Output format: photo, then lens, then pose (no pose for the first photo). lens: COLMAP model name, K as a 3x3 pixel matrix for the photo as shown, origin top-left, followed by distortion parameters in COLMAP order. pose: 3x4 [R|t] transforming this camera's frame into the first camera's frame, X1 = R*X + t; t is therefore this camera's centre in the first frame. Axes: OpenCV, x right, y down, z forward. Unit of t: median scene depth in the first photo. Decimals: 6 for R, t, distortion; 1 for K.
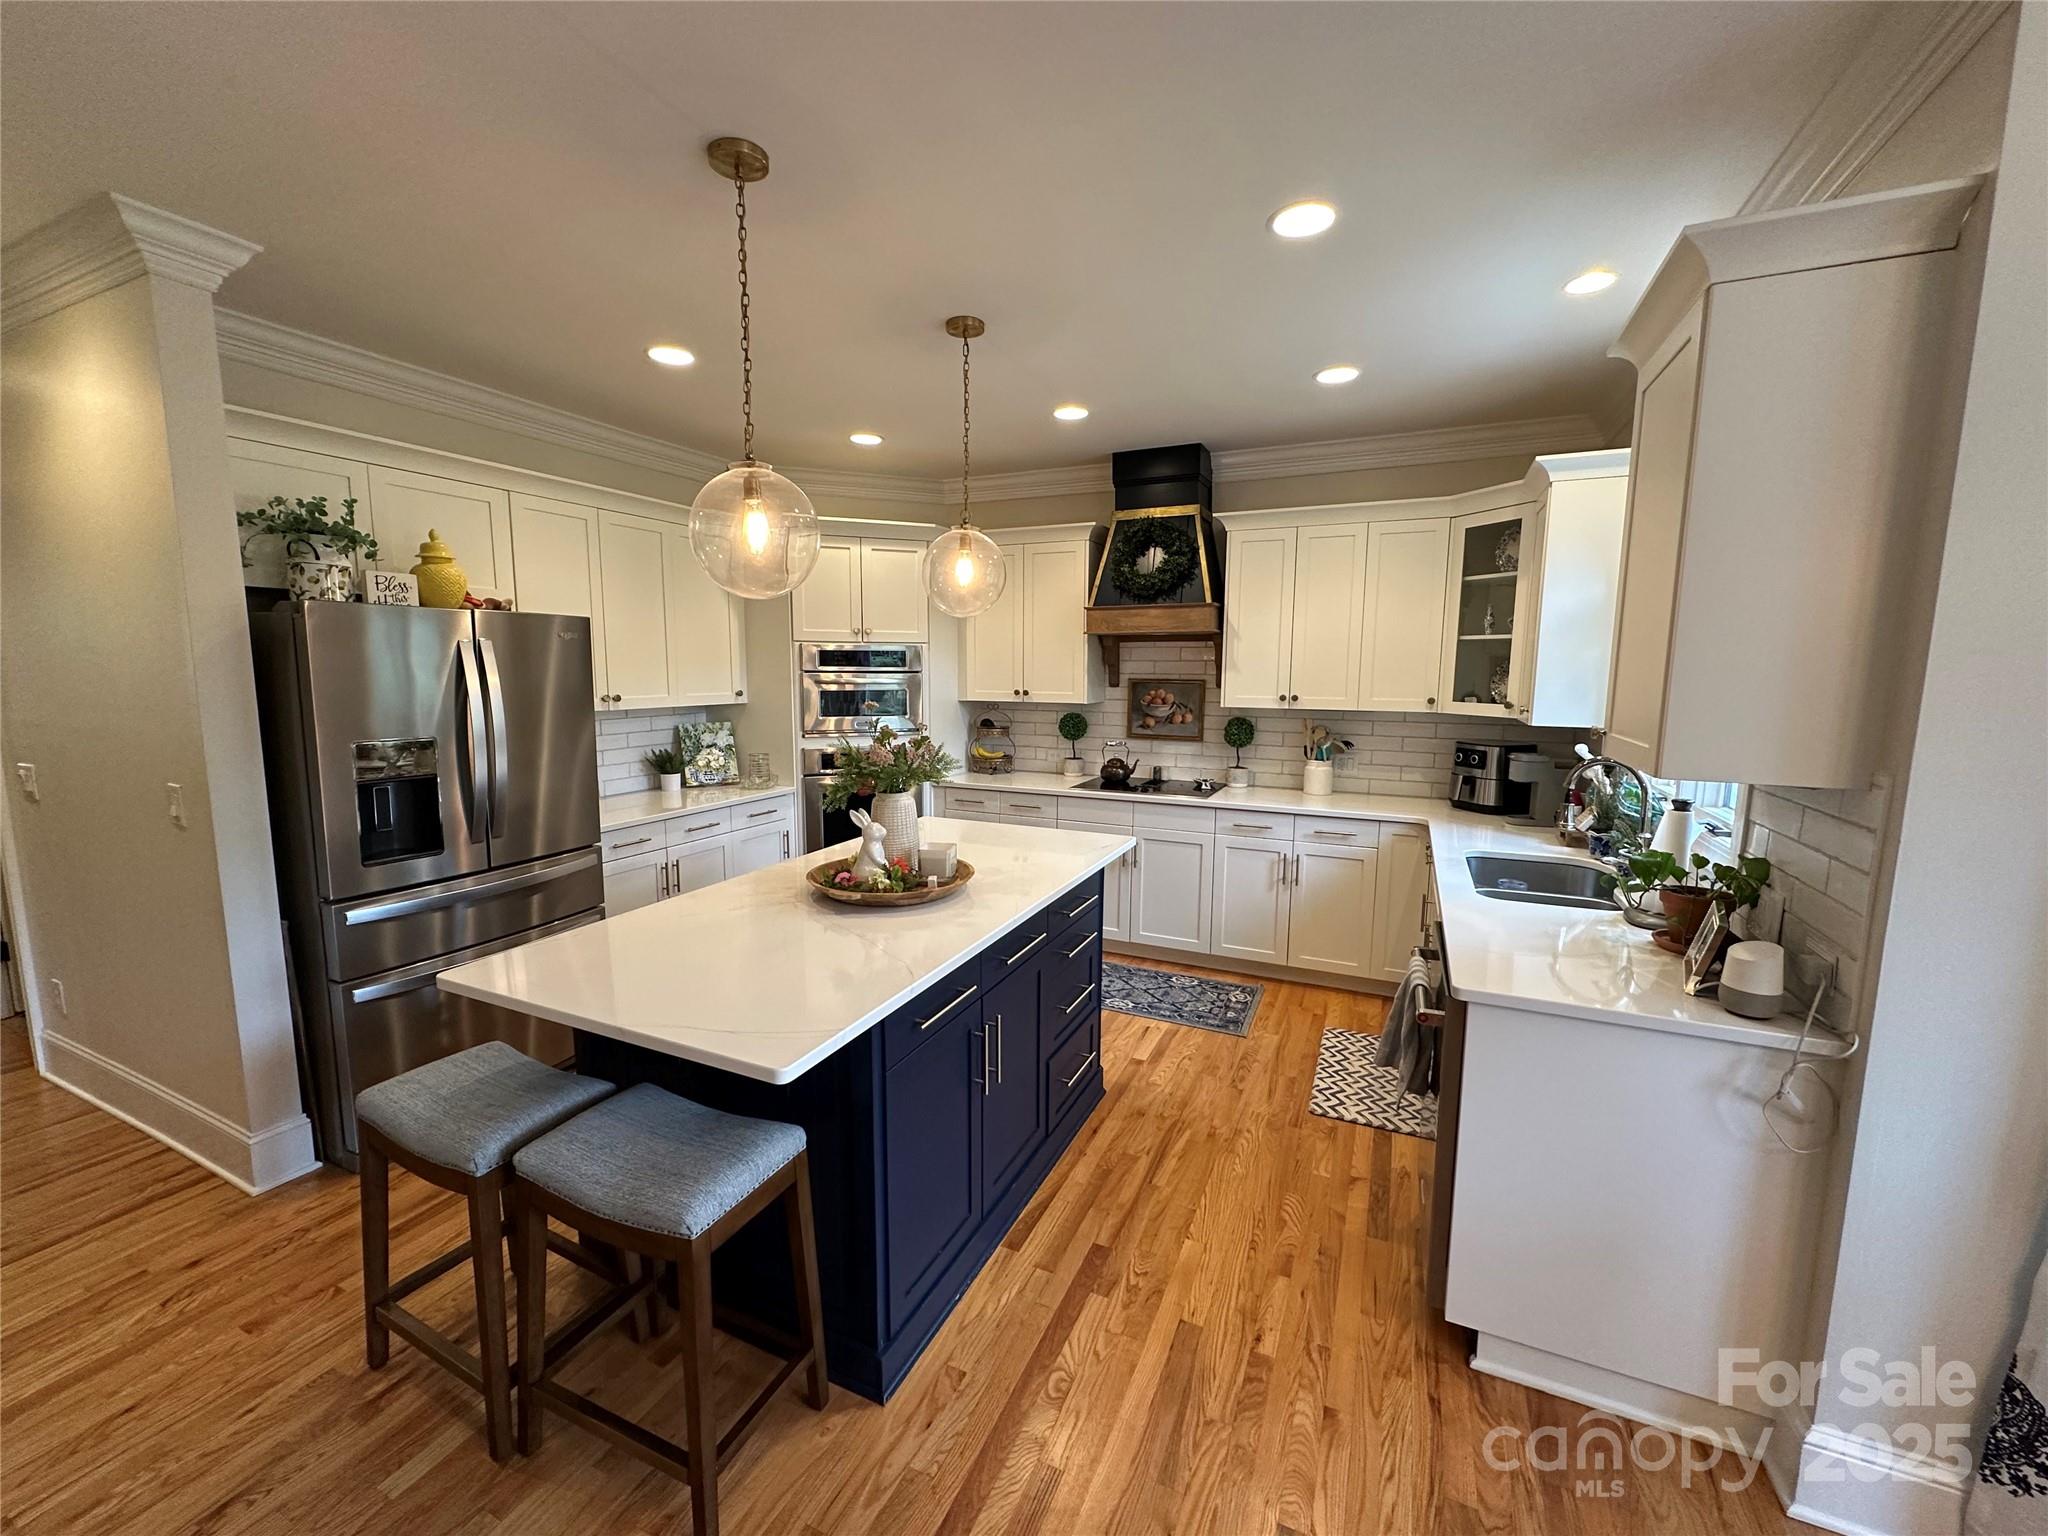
lens RADIAL K [[822.2, 0, 1022.8], [0, 822.2, 765.2], [0, 0, 1]] dist [-0.002482, 0.000380]
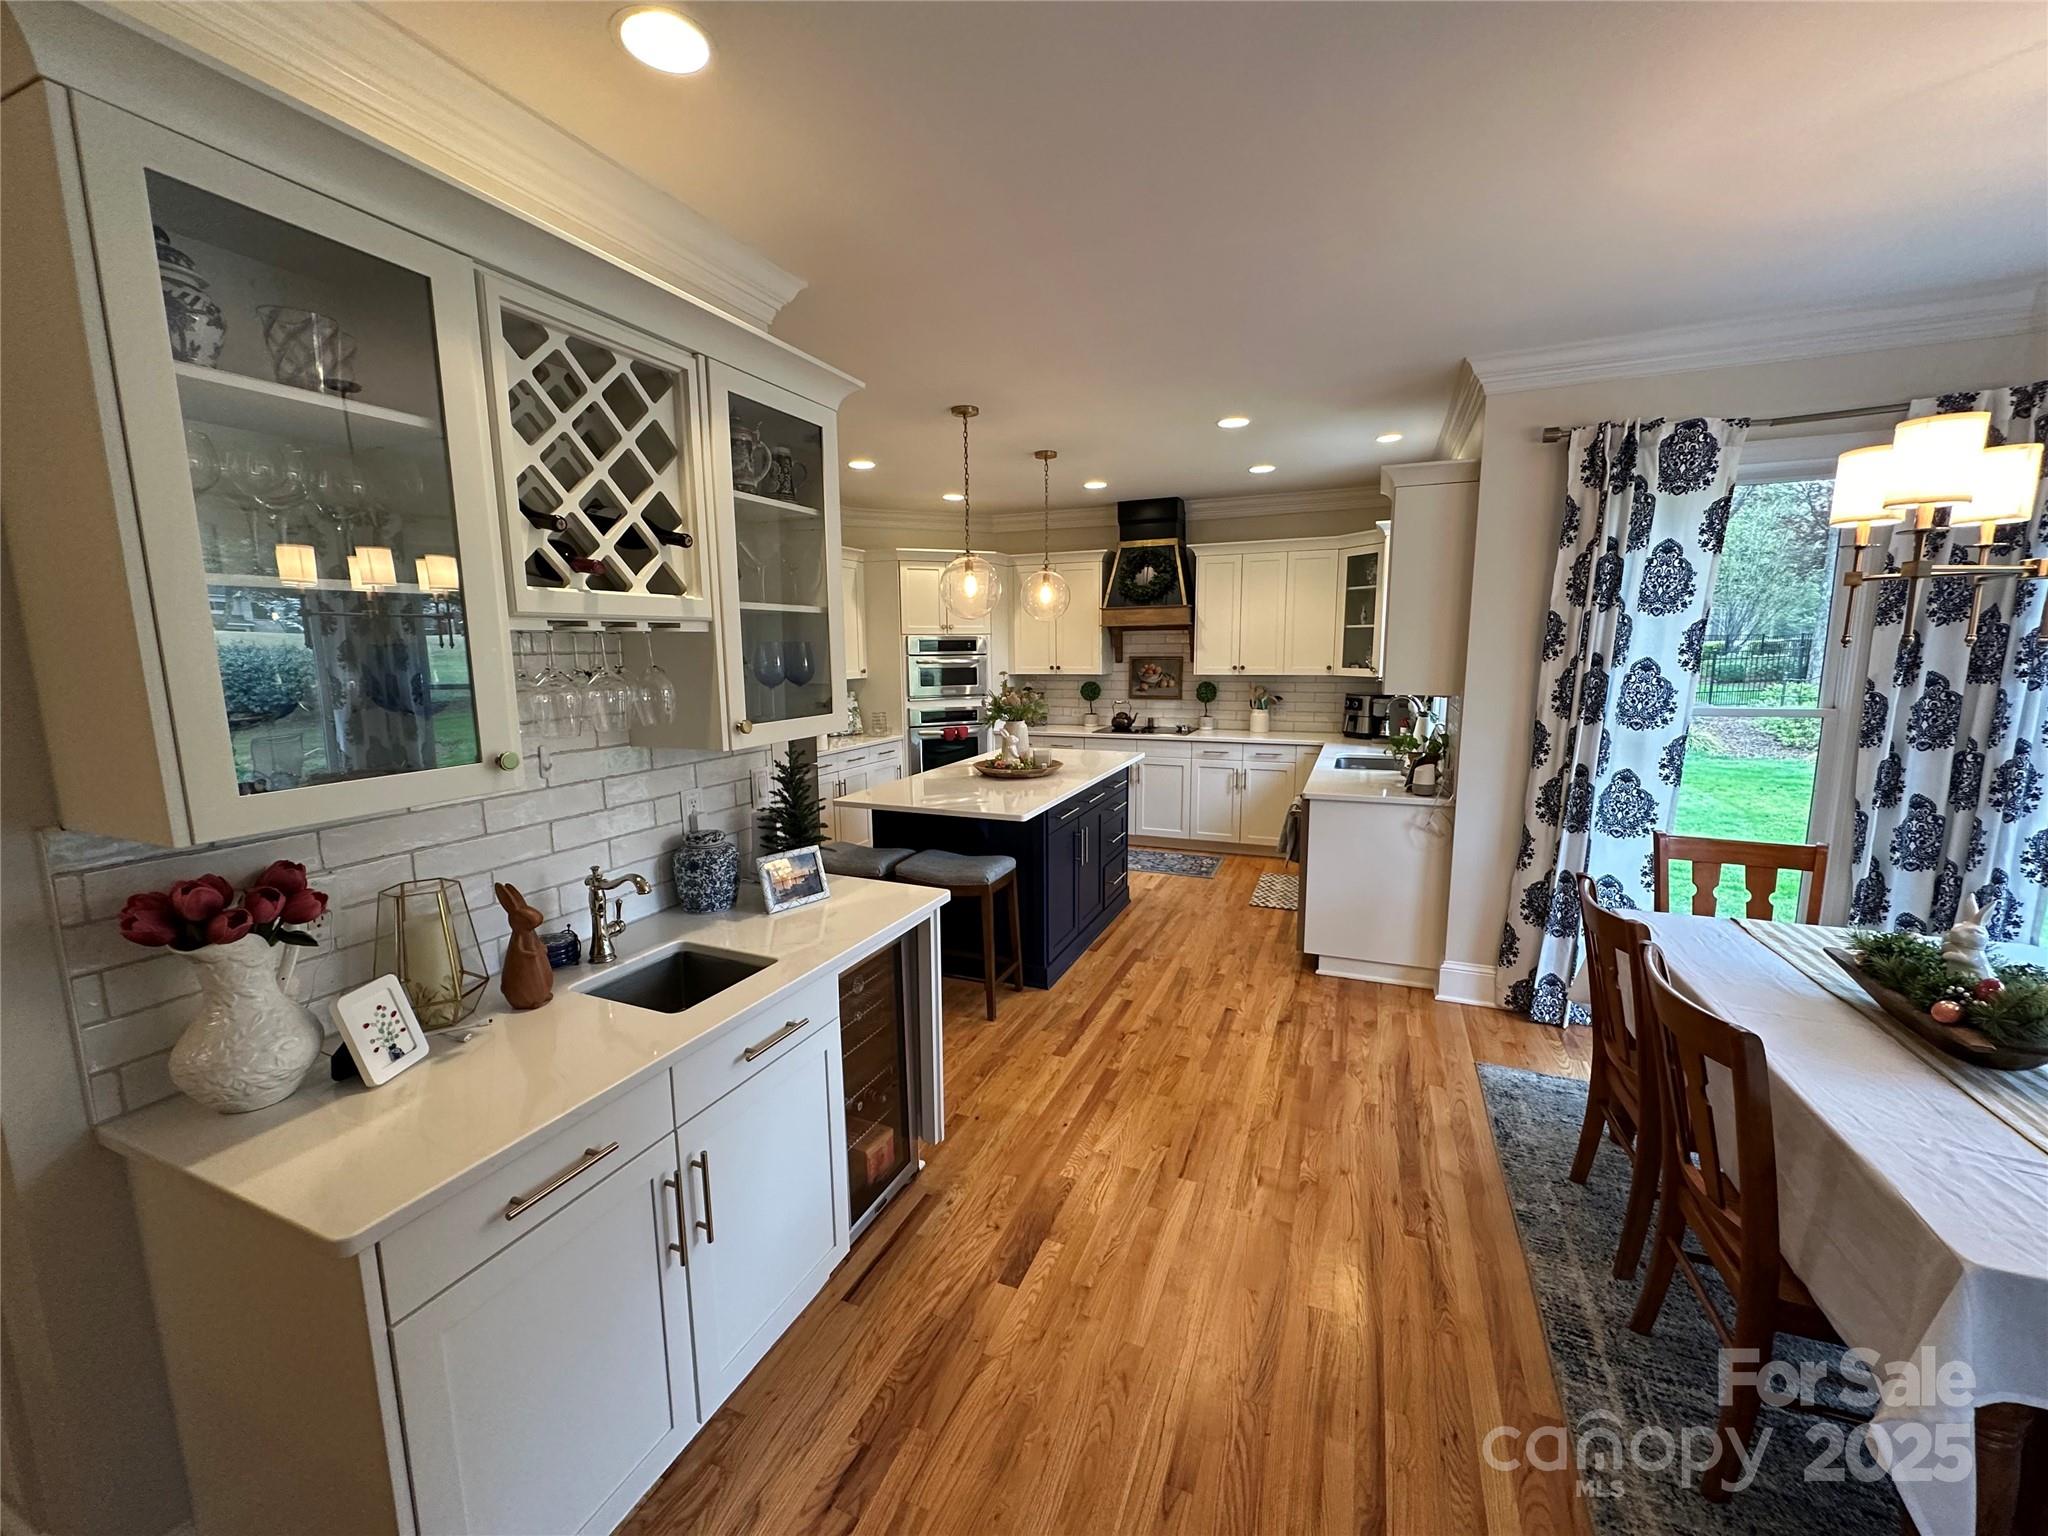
lens RADIAL K [[822.2, 0, 1024.9], [0, 822.2, 767.8], [0, 0, 1]] dist [-0.002482, 0.000380]
pose [[0.999118, -0.021700, 0.035962, -0.131976], [0.020759, 0.999437, 0.026344, 0.056764], [-0.036514, -0.025574, 0.999006, -0.519782]]
